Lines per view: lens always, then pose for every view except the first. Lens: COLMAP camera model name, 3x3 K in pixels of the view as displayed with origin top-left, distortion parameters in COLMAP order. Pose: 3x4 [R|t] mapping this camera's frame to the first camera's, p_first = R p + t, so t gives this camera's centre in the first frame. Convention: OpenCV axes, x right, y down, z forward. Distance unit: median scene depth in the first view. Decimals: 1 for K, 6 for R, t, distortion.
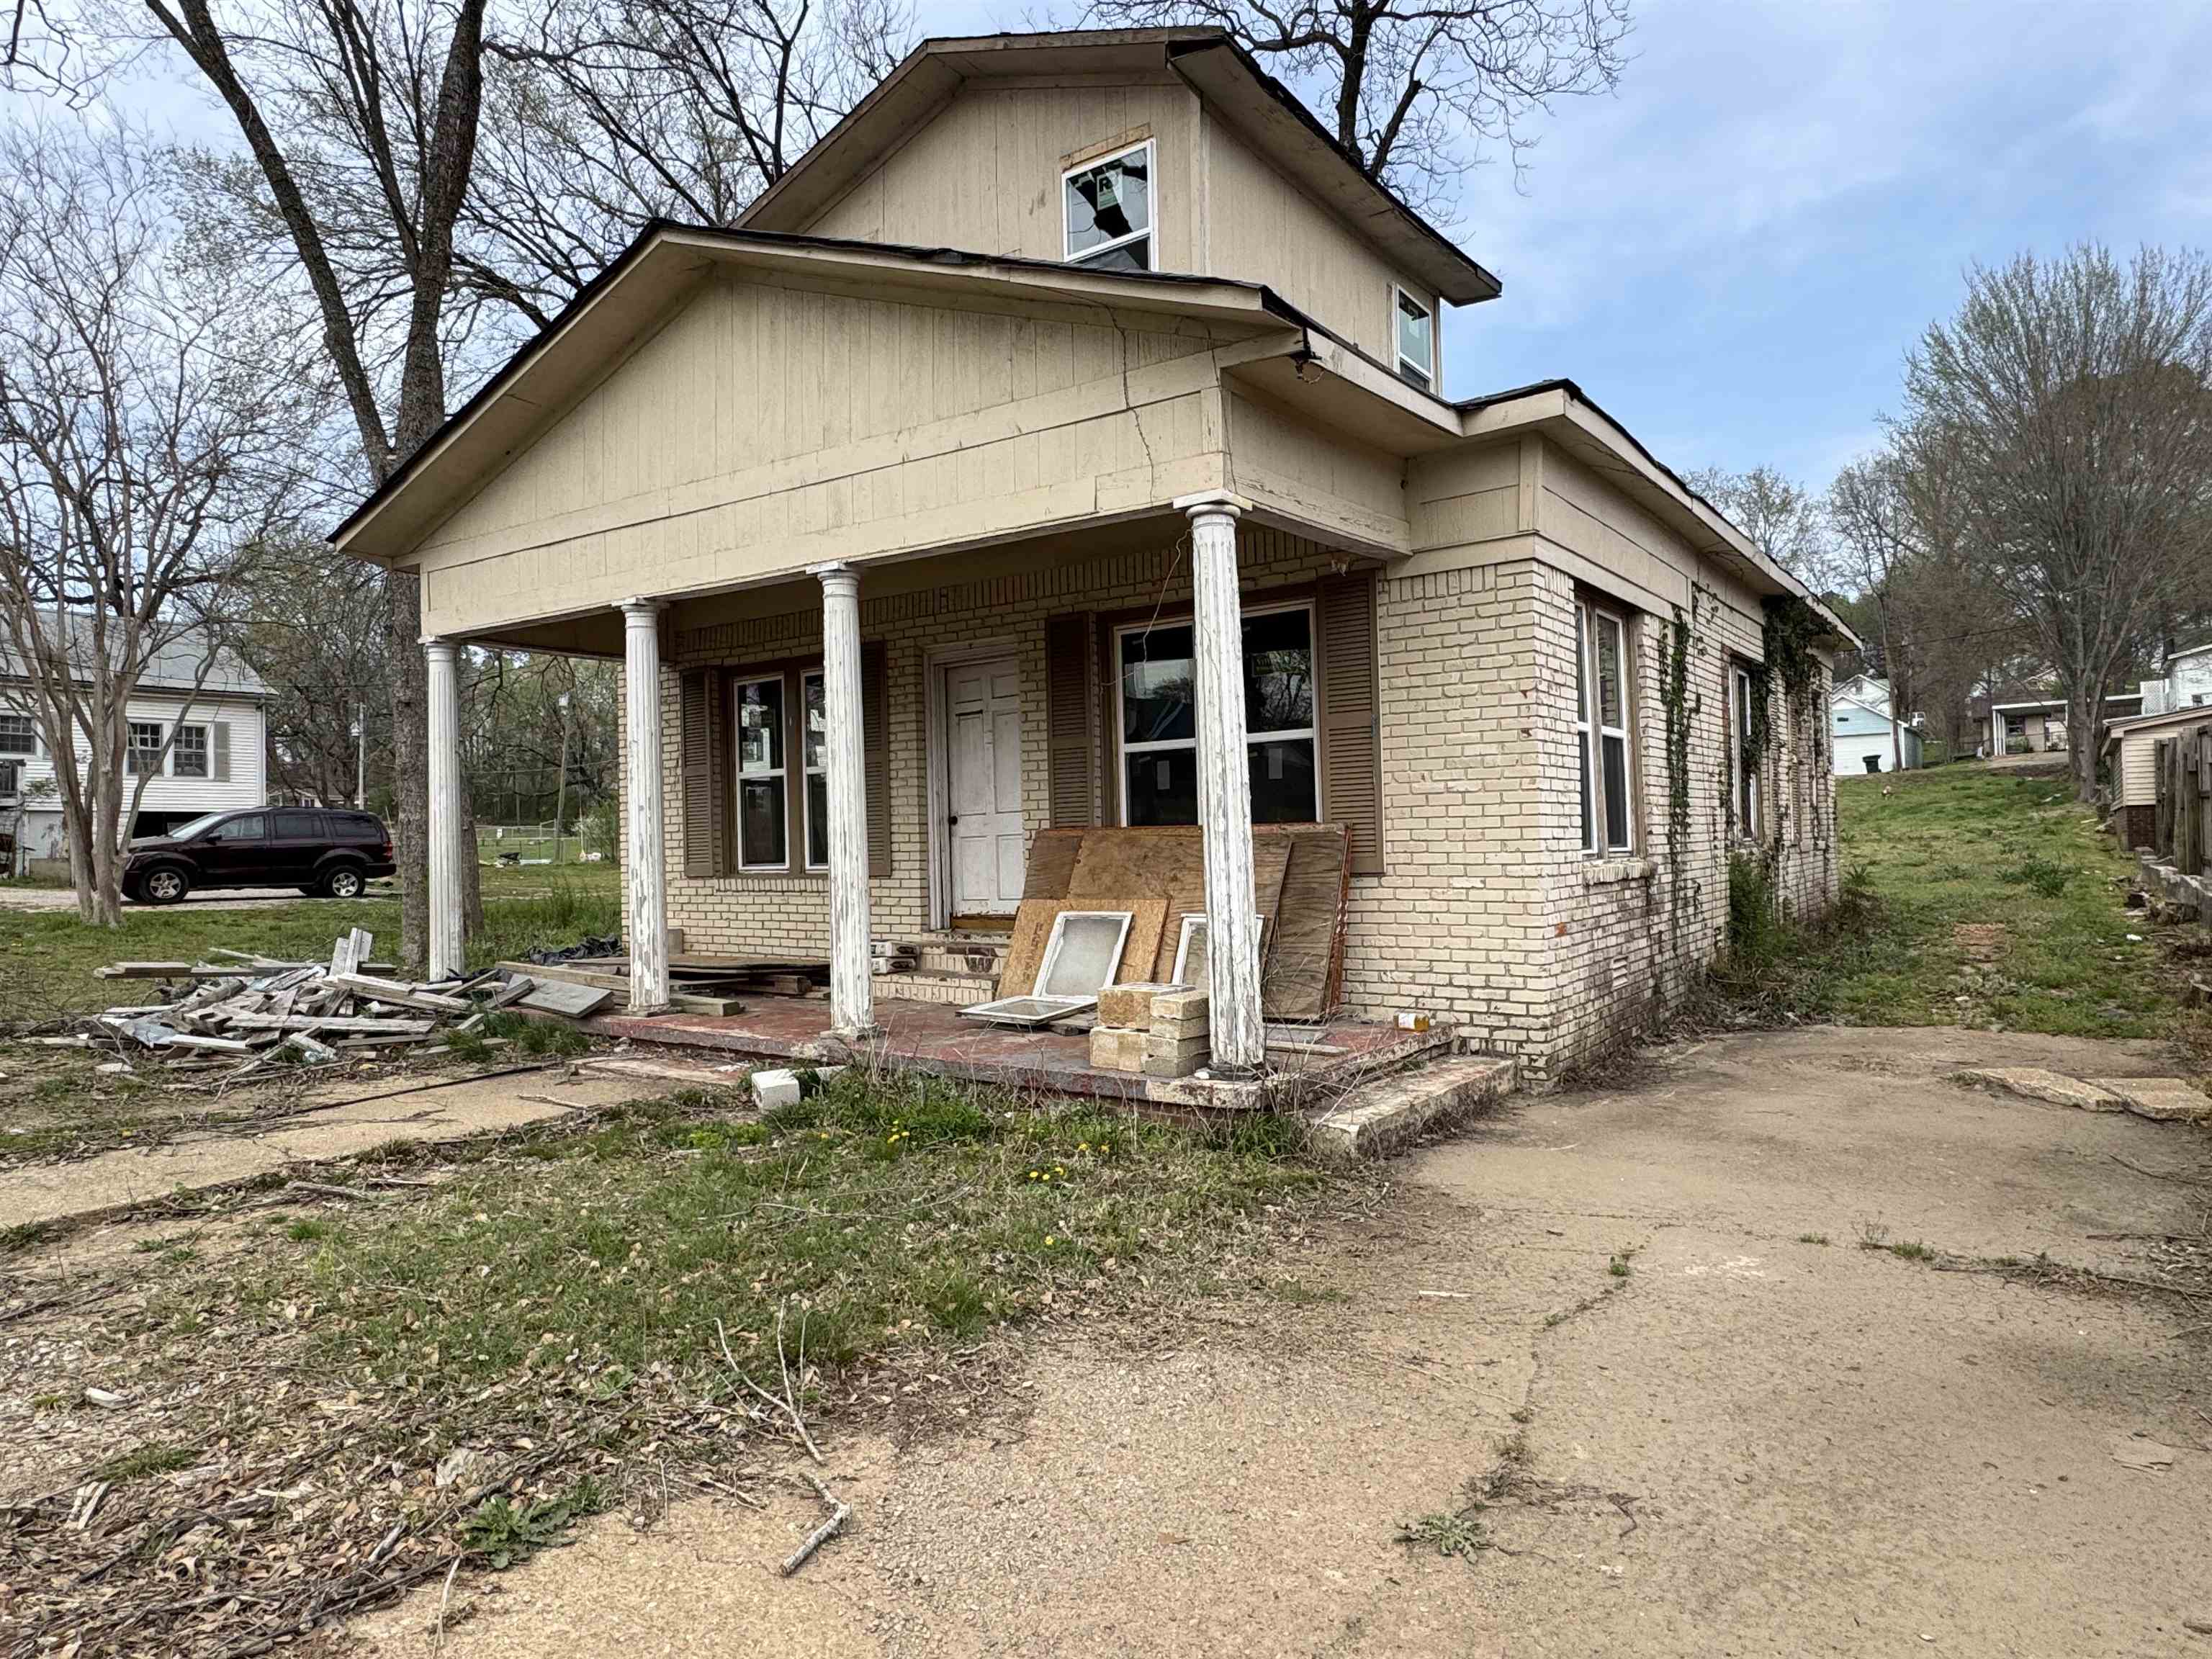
lens RADIAL K [[1350.8, 0, 1103.1], [0, 1350.8, 817.9], [0, 0, 1]] dist [0.010522, 0.003563]
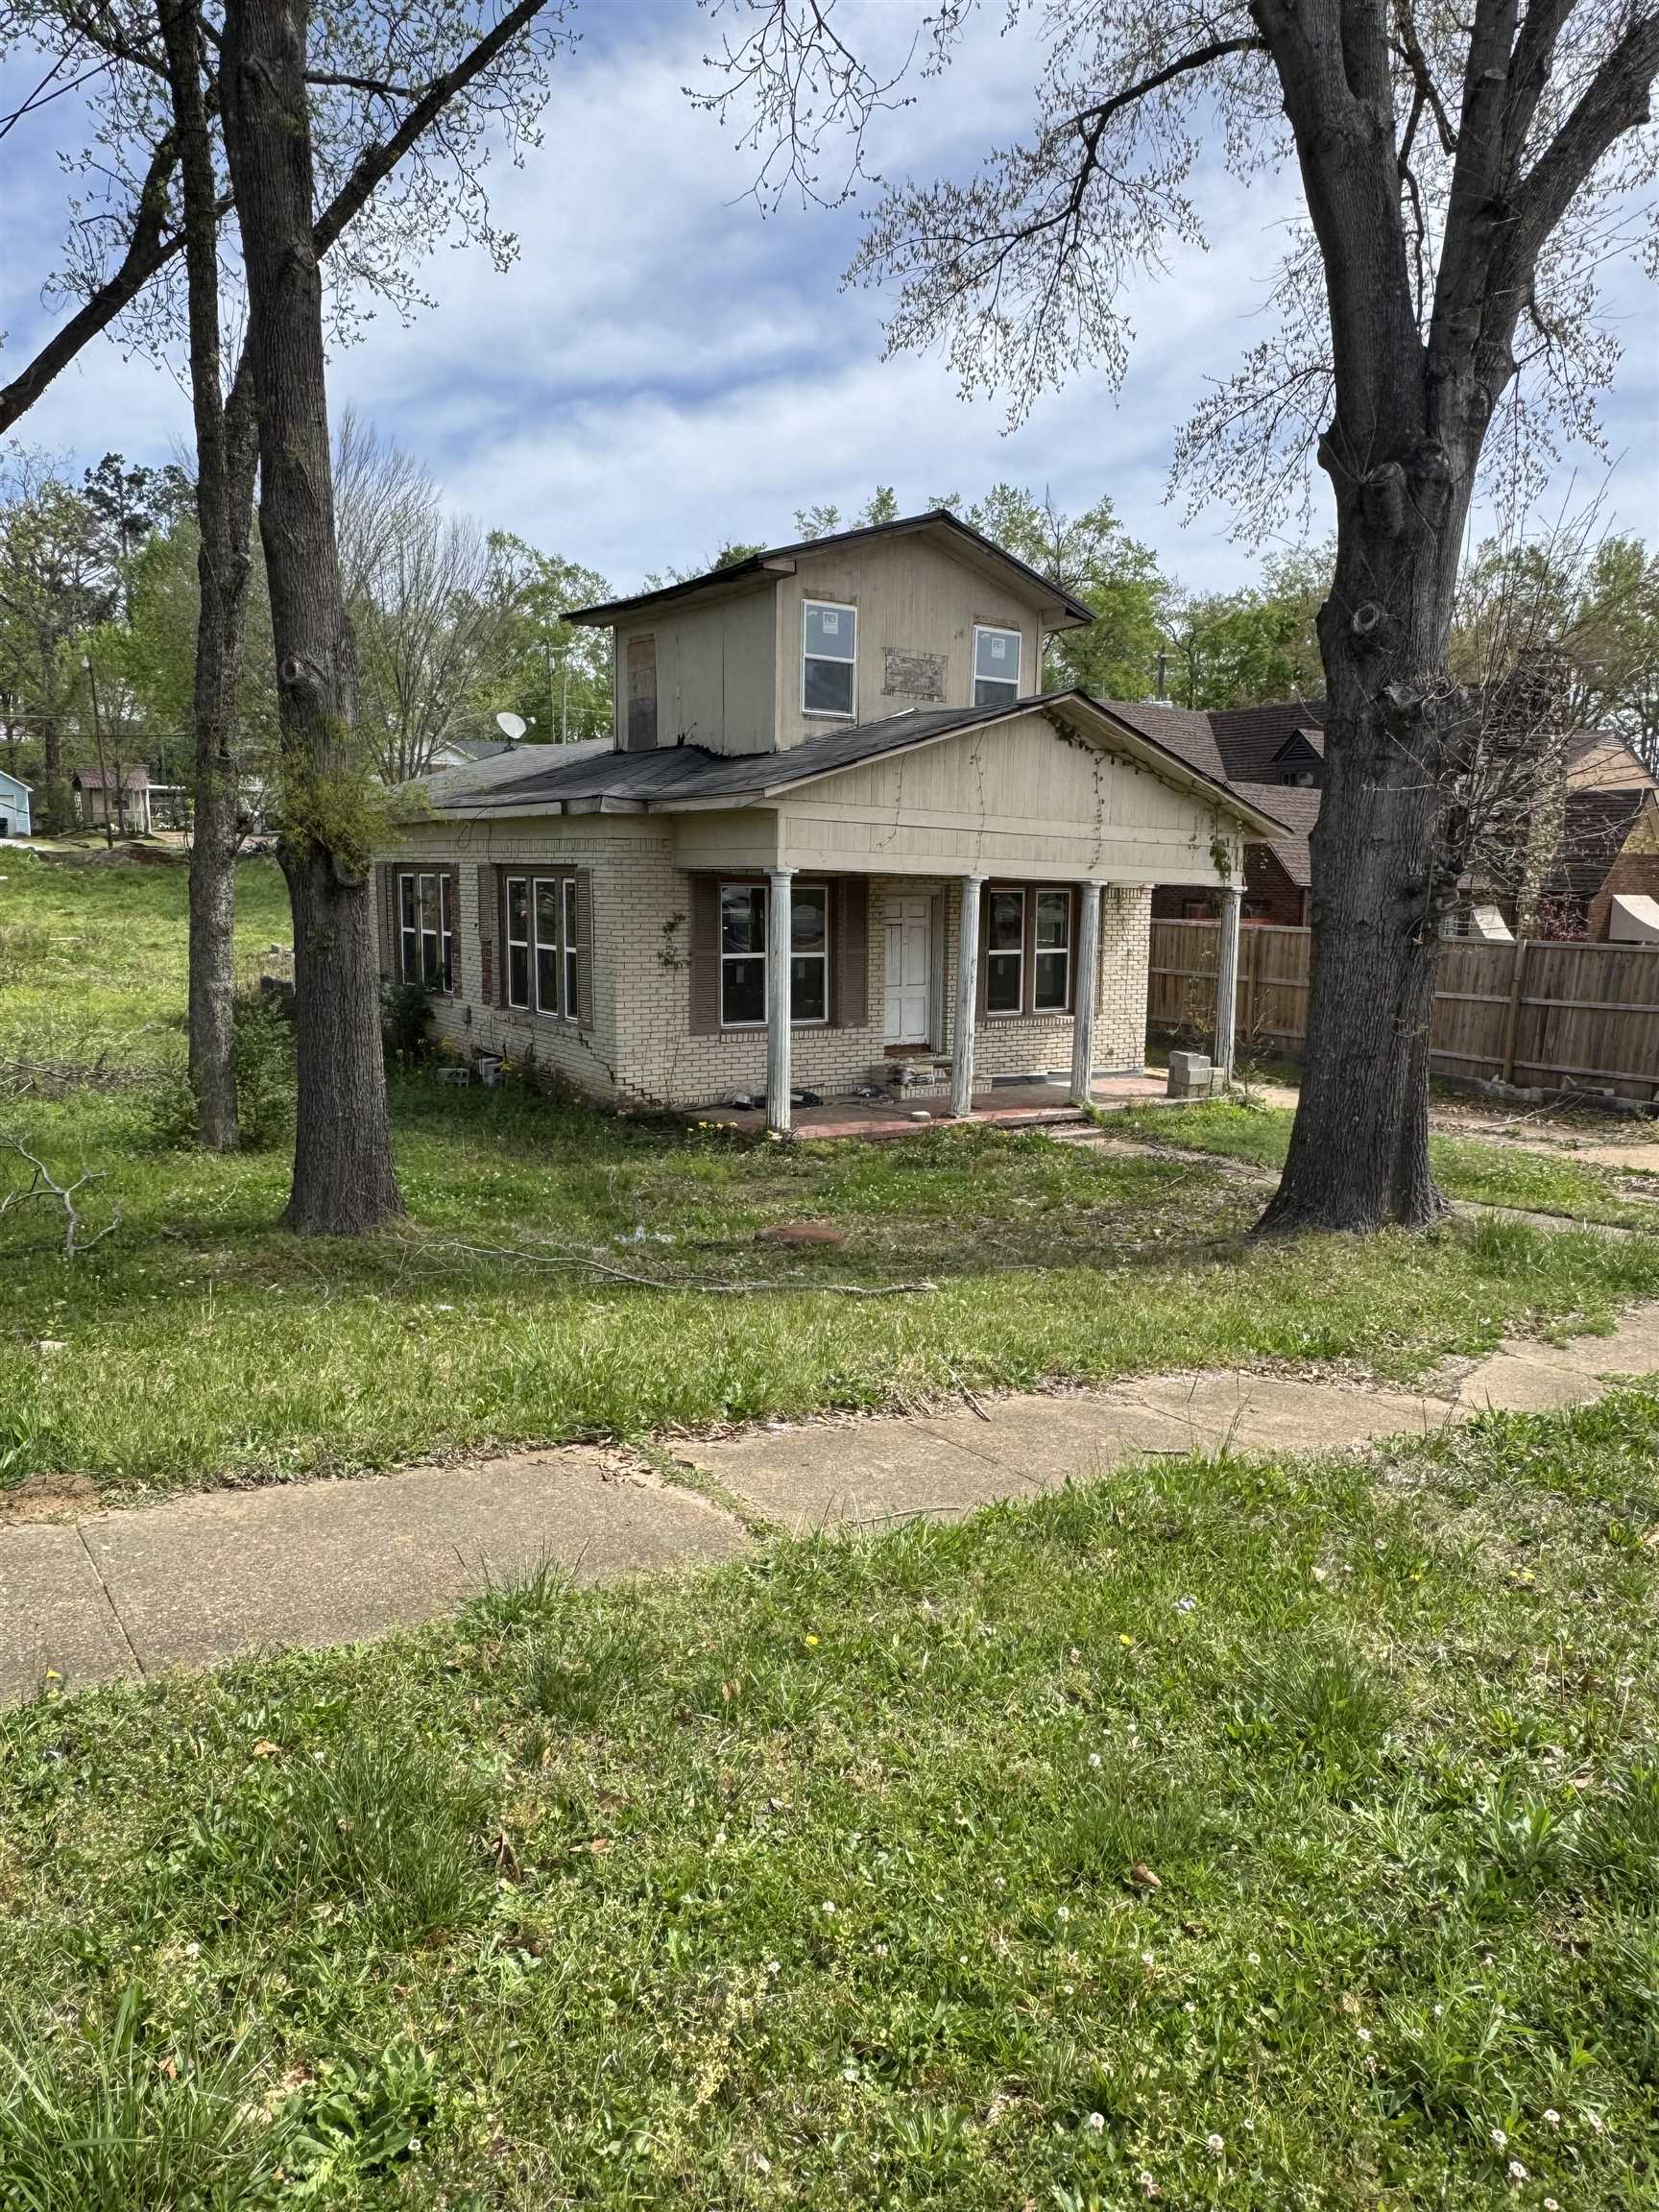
lens RADIAL K [[1458.5, 0, 854.4], [0, 1458.5, 1126.9], [0, 0, 1]] dist [-0.024929, 0.021683]
pose [[0.325812, -0.130946, 0.936322, -1.988371], [-0.044672, 0.987124, 0.153595, -0.114839], [-0.944378, -0.091871, 0.315767, 0.499150]]
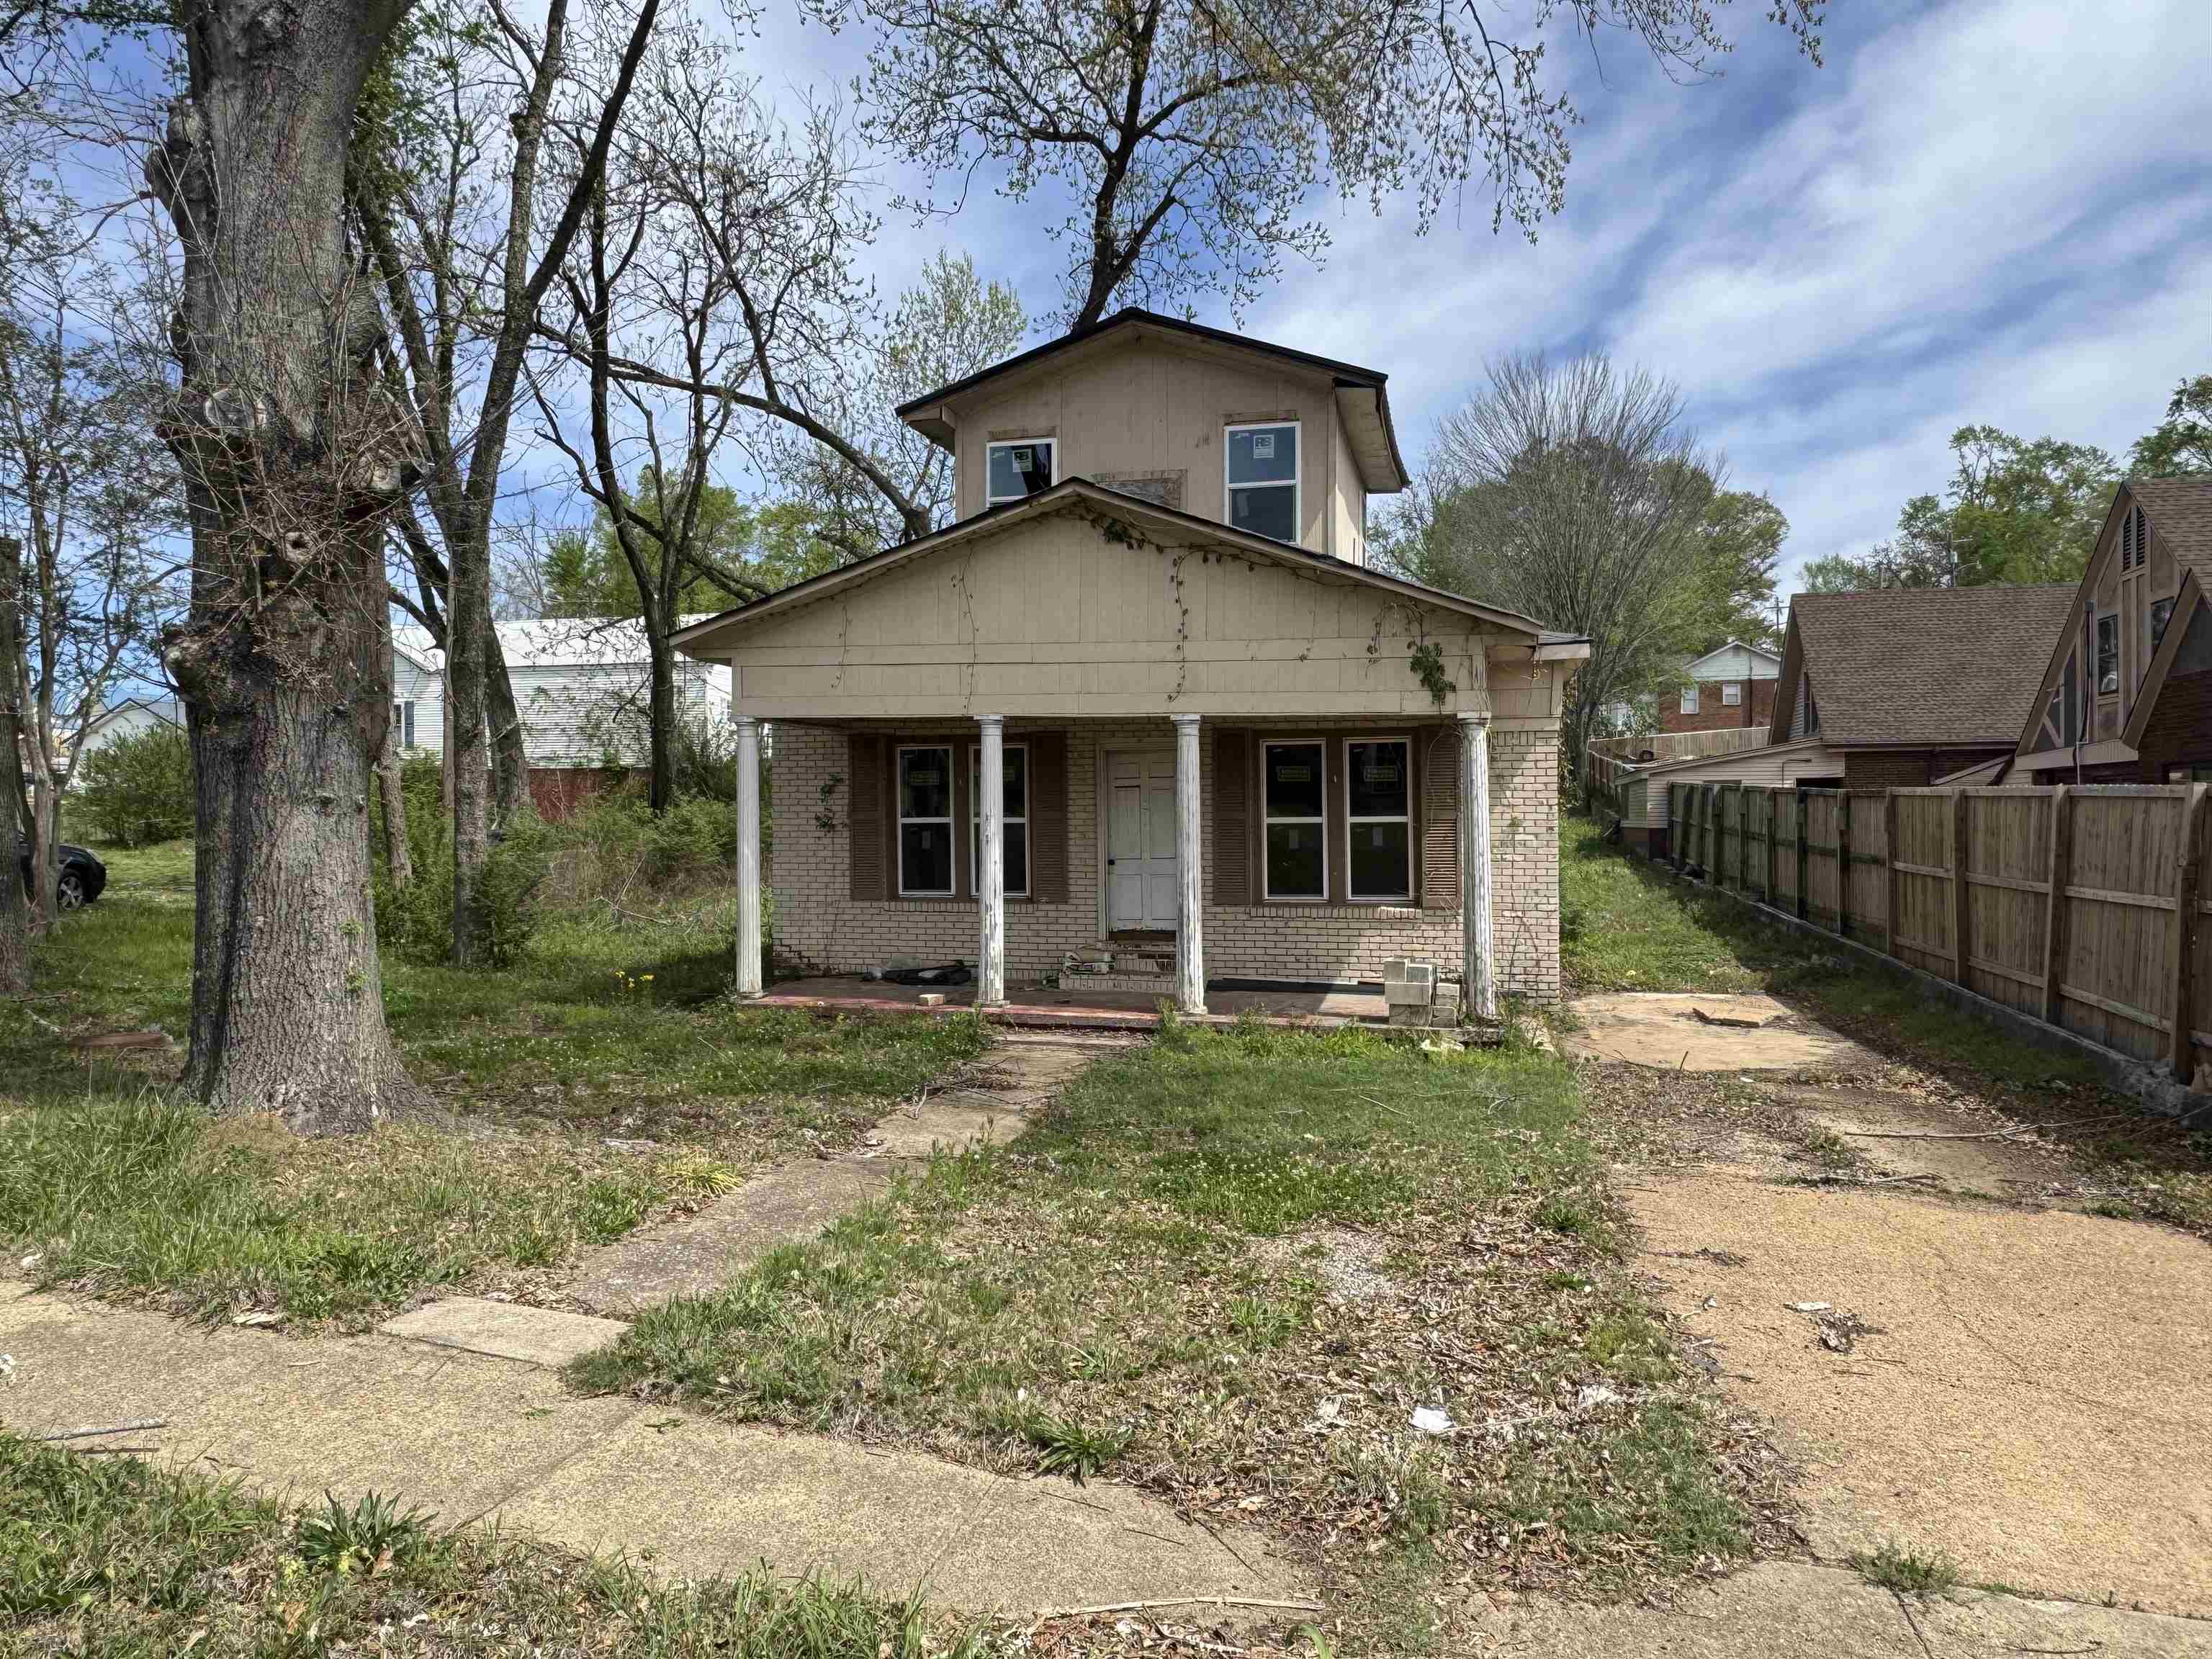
lens RADIAL K [[1458.5, 0, 1110.5], [0, 1458.5, 830.1], [0, 0, 1]] dist [-0.024929, 0.021683]
pose [[0.931399, 0.013619, 0.363745, -0.726042], [-0.023893, 0.999432, 0.023760, -0.074522], [-0.363215, -0.030821, 0.931195, -0.440382]]
